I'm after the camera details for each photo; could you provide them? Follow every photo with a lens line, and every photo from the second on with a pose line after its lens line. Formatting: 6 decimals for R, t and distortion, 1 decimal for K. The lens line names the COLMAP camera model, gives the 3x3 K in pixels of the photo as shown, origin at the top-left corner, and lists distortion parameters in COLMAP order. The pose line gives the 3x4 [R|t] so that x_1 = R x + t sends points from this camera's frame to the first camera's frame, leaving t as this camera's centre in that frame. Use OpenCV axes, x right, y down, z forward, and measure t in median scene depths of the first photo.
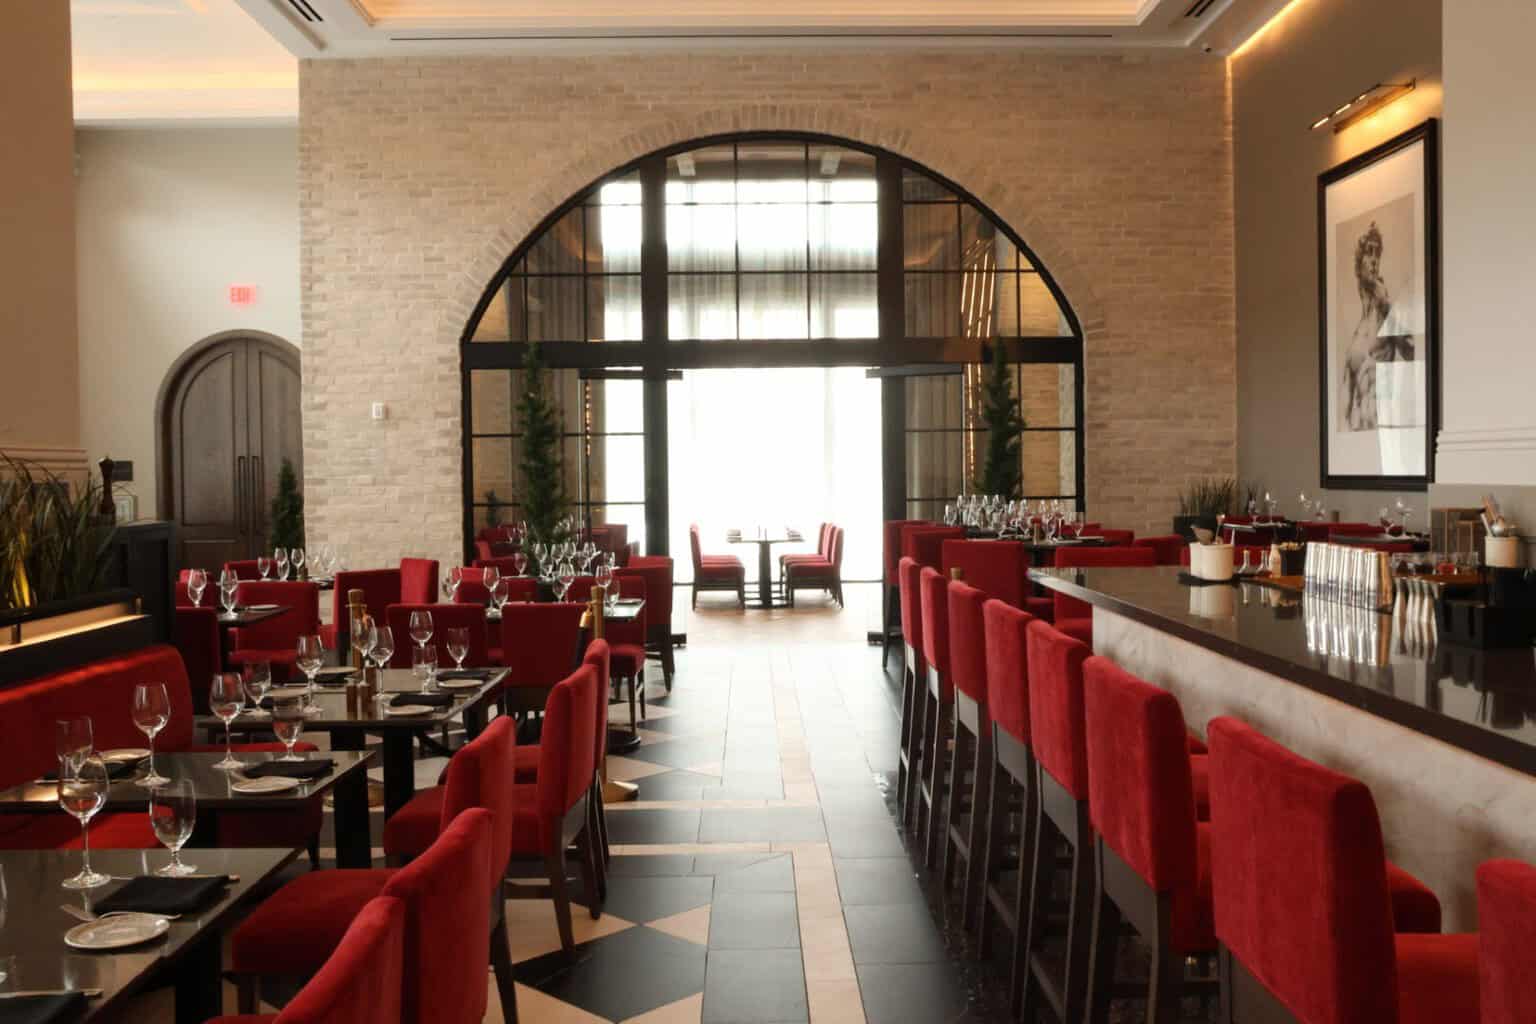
lens RADIAL K [[1358.1, 0, 770.8], [0, 1358.1, 488.5], [0, 0, 1]] dist [-0.074770, -0.001202]
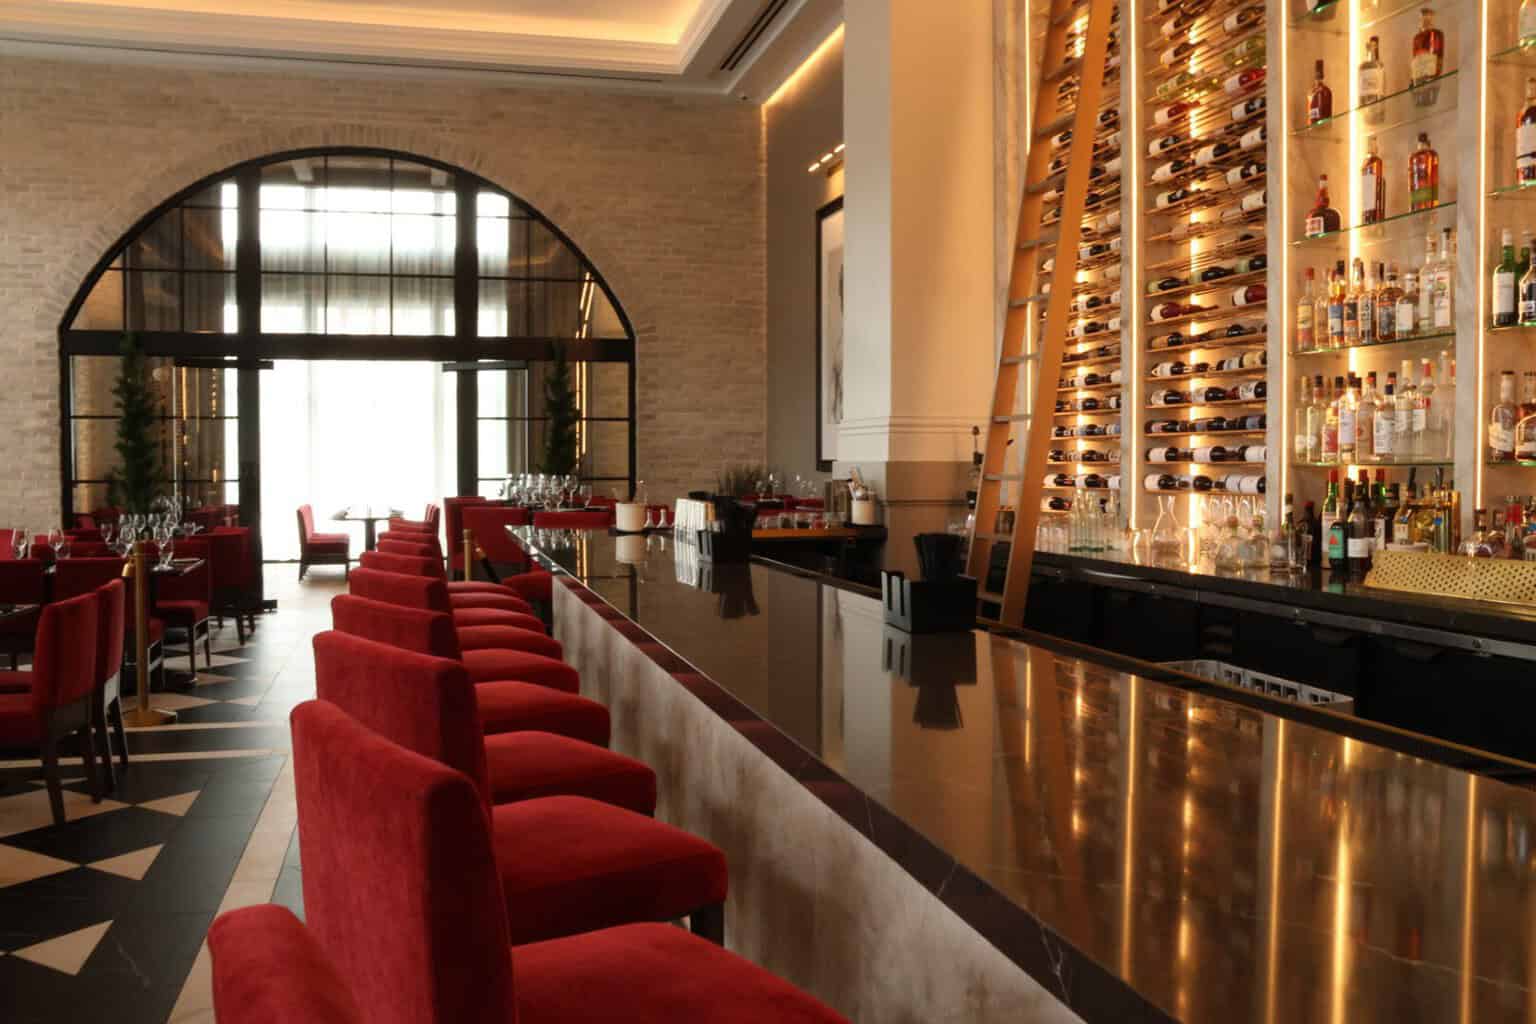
lens RADIAL K [[1312.7, 0, 793.0], [0, 1312.7, 515.8], [0, 0, 1]] dist [-0.148986, 0.138038]
pose [[0.970051, 0.002749, 0.242885, 0.091820], [-0.008348, 0.999723, 0.022025, 0.012510], [-0.242757, -0.023393, 0.969805, -0.117775]]
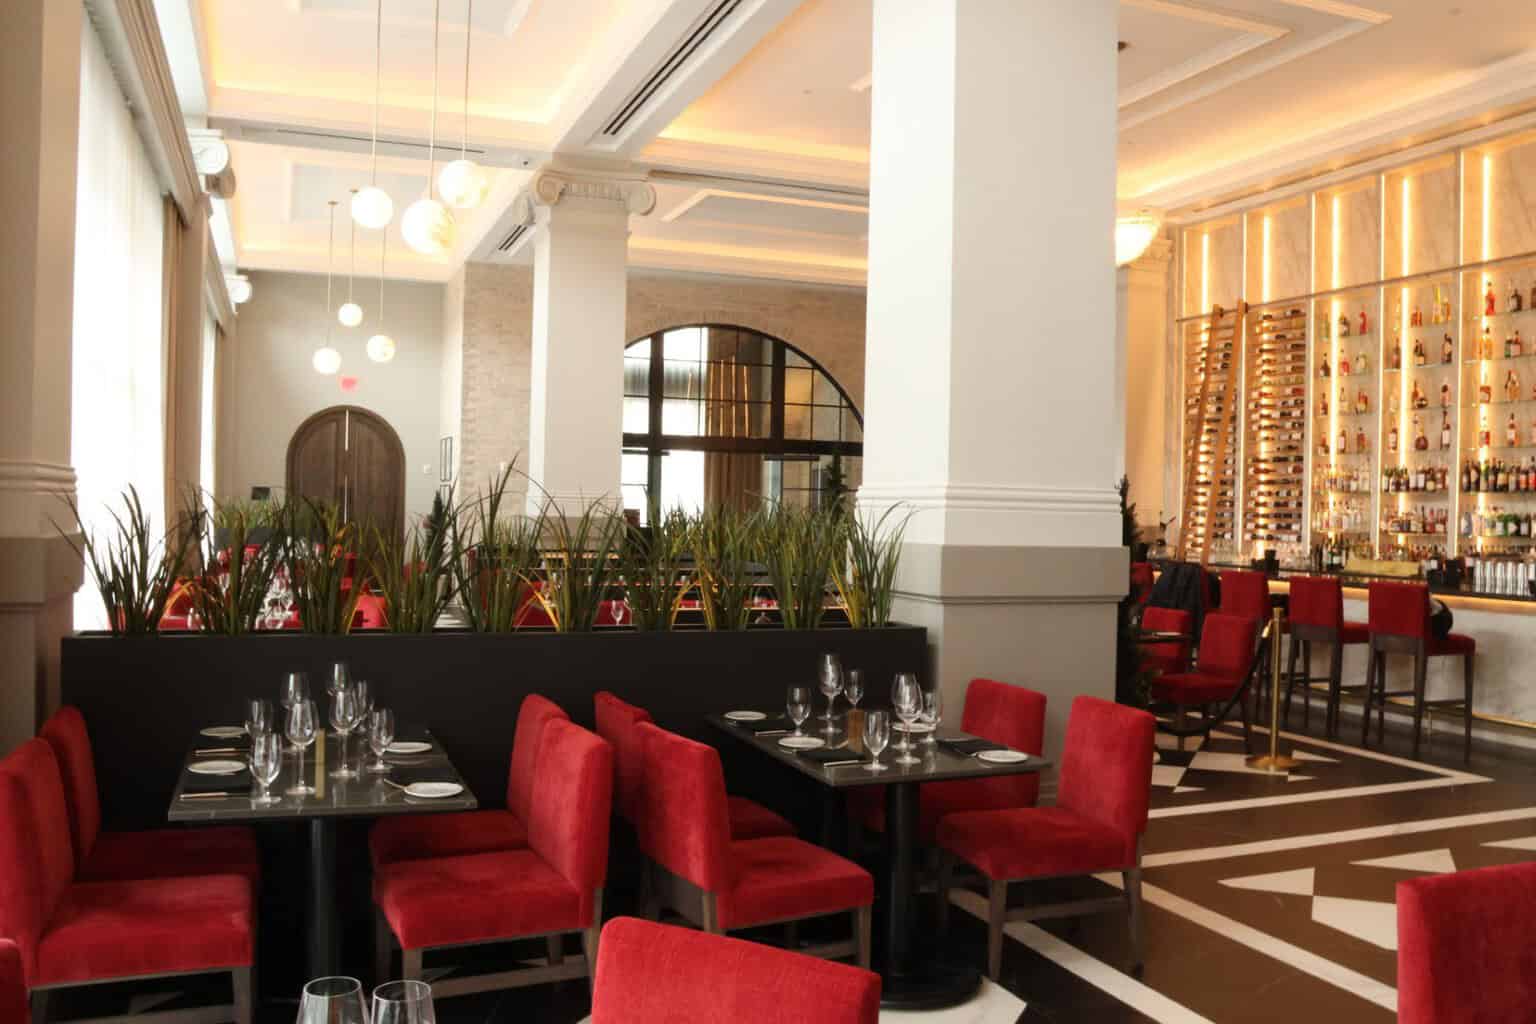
lens RADIAL K [[1312.7, 0, 793.0], [0, 1312.7, 515.8], [0, 0, 1]] dist [-0.148986, 0.138038]
pose [[0.934524, 0.028983, 0.354717, -0.535927], [-0.026816, 0.999580, -0.011024, 0.015140], [-0.354887, 0.000790, 0.934909, -0.709593]]
